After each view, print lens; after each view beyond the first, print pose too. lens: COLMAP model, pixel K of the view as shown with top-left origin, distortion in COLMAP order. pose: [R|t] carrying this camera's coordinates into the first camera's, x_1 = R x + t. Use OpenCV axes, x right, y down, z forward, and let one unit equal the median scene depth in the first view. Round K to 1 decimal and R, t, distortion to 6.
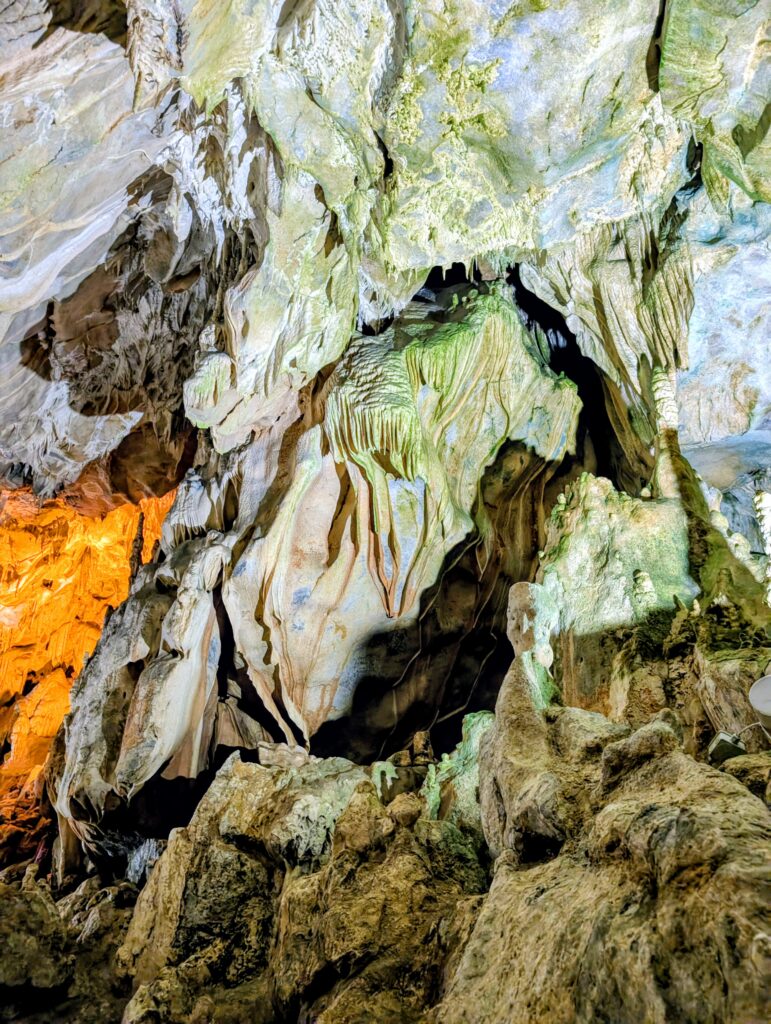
lens RADIAL K [[733.9, 0, 385.5], [0, 733.9, 512.0], [0, 0, 1]] dist [0.002382, 0.002304]
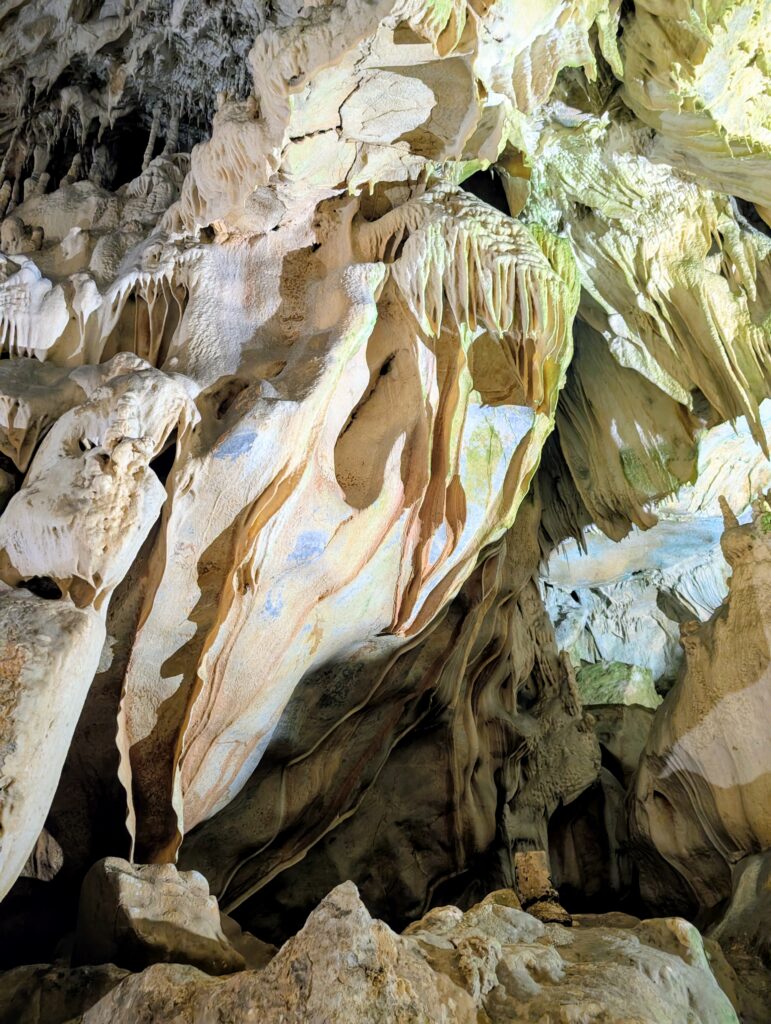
lens RADIAL K [[733.9, 0, 385.5], [0, 733.9, 512.0], [0, 0, 1]] dist [0.002382, 0.002304]
pose [[0.754511, 0.316027, 0.575187, -0.337088], [-0.225472, 0.947902, -0.225042, 0.177160], [-0.616340, 0.040108, 0.786458, 0.546785]]
